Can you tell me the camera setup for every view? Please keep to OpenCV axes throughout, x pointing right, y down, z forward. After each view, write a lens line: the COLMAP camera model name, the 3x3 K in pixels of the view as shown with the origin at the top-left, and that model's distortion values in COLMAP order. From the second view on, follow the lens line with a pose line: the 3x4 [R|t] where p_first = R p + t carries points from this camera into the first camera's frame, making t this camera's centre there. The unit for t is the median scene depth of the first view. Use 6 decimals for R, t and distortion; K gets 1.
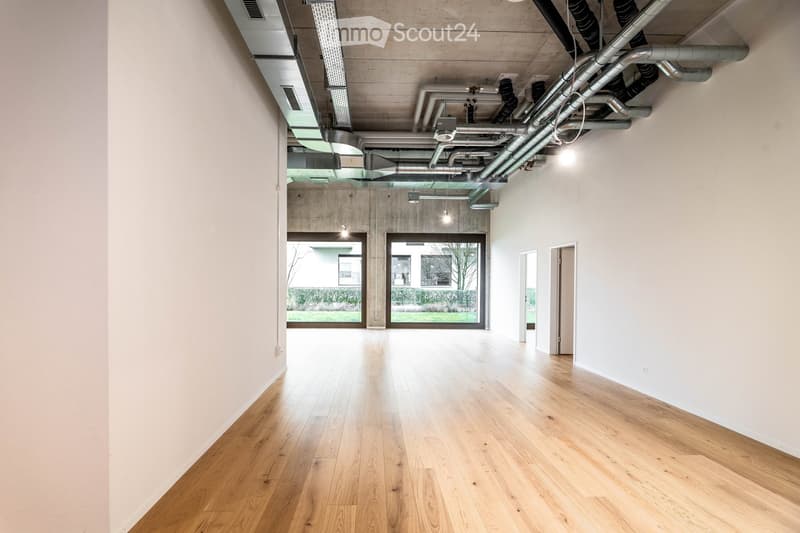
lens RADIAL K [[346.8, 0, 382.2], [0, 346.8, 285.5], [0, 0, 1]] dist [0.000669, -0.000316]
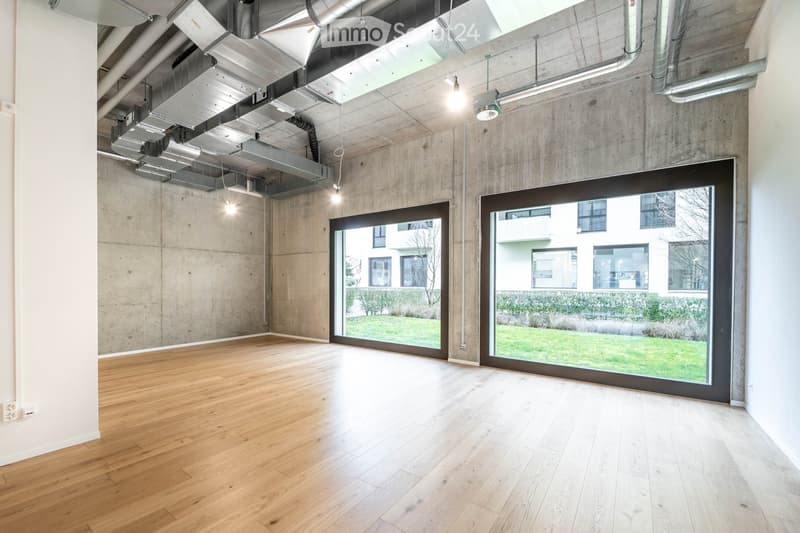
lens RADIAL K [[346.8, 0, 374.6], [0, 346.8, 285.3], [0, 0, 1]] dist [0.000669, -0.000316]
pose [[0.785940, -0.000678, -0.618303, 0.224908], [-0.004327, 0.999969, -0.006597, -0.002767], [0.618288, 0.007860, 0.785912, 0.449678]]
